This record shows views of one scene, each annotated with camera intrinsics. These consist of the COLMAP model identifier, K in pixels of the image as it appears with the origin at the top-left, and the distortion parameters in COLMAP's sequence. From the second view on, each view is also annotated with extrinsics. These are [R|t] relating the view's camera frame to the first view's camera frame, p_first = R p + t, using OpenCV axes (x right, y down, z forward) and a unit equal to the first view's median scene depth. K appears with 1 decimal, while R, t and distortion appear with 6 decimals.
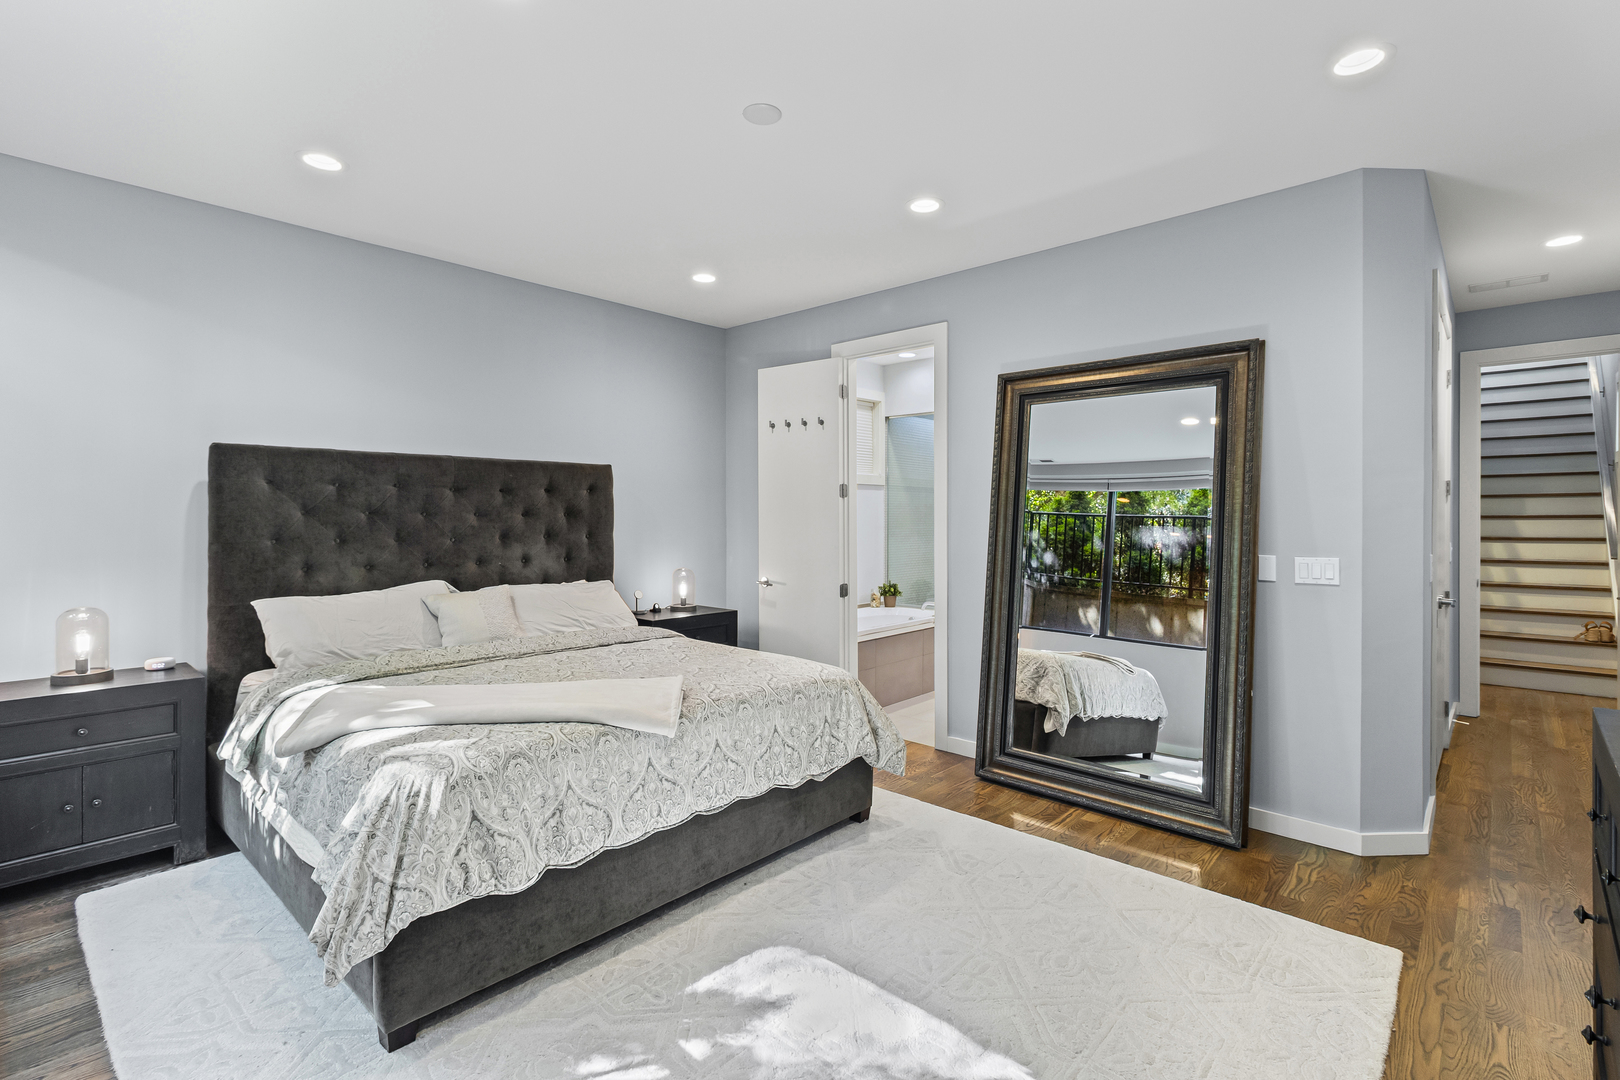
lens RADIAL K [[755.3, 0, 815.6], [0, 755.3, 529.5], [0, 0, 1]] dist [0.010940, 0.002007]
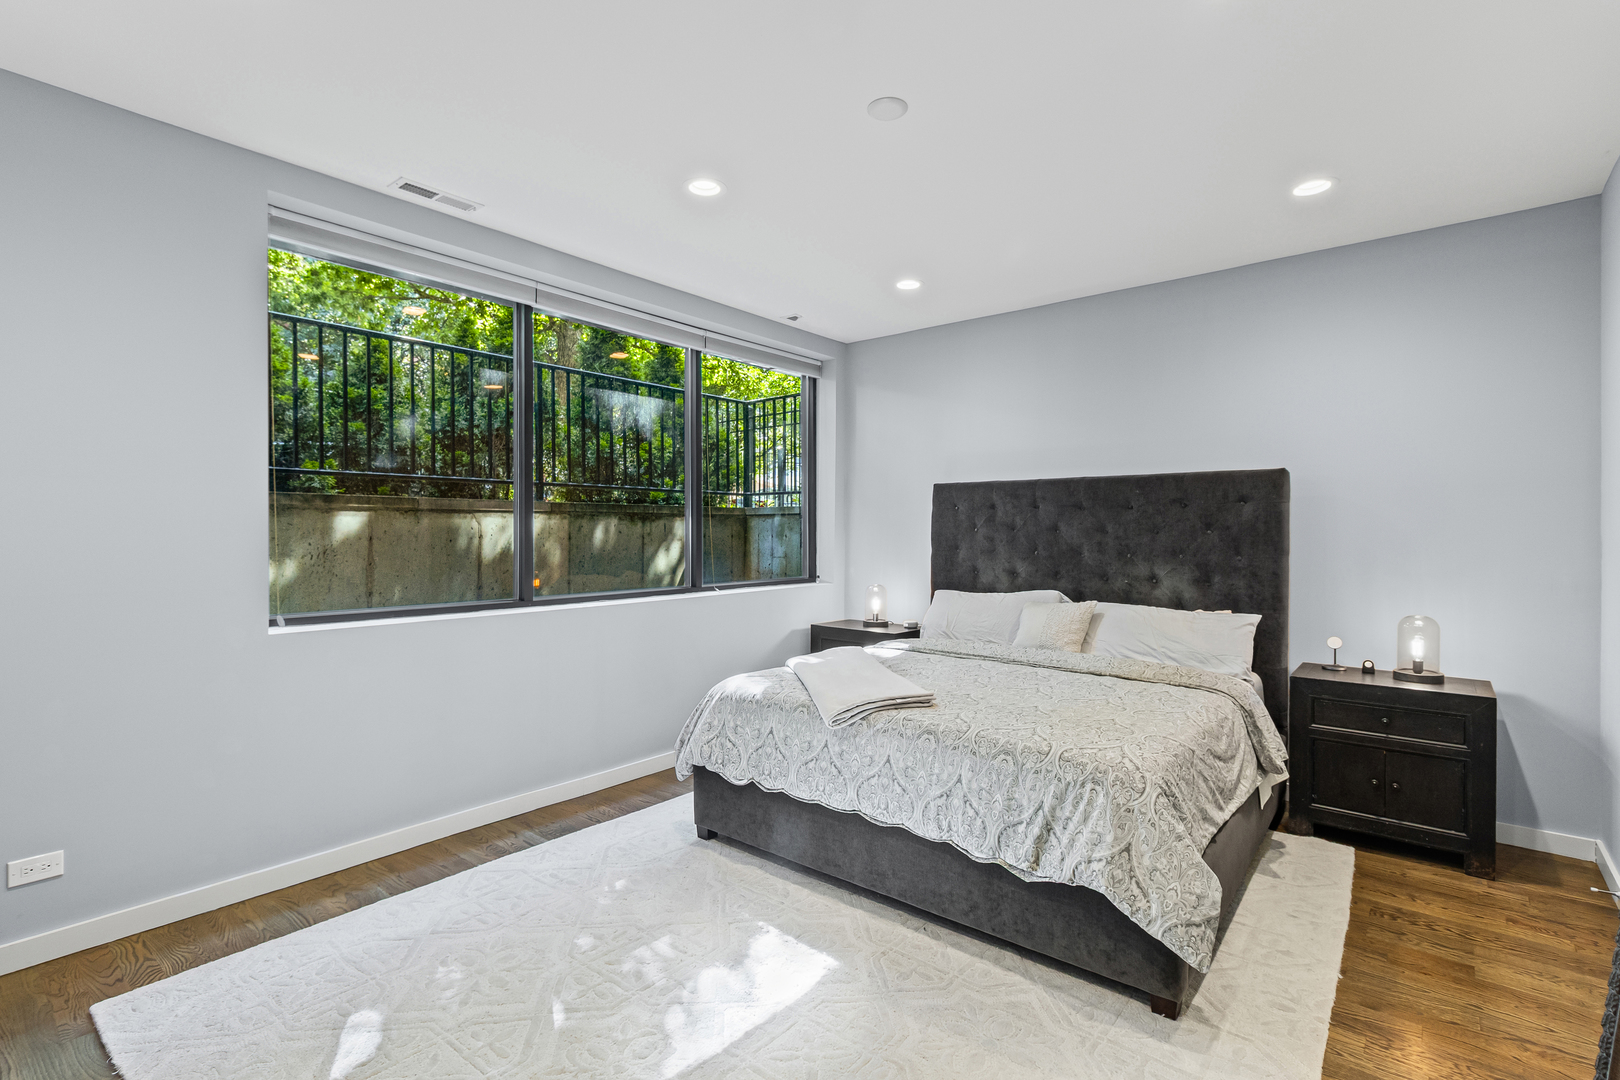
lens RADIAL K [[755.3, 0, 822.8], [0, 755.3, 526.7], [0, 0, 1]] dist [0.010940, 0.002007]
pose [[0.056054, -0.000860, -0.998427, 0.766966], [-0.022391, 0.999747, -0.002118, -0.021098], [0.998177, 0.022474, 0.056020, 0.745111]]
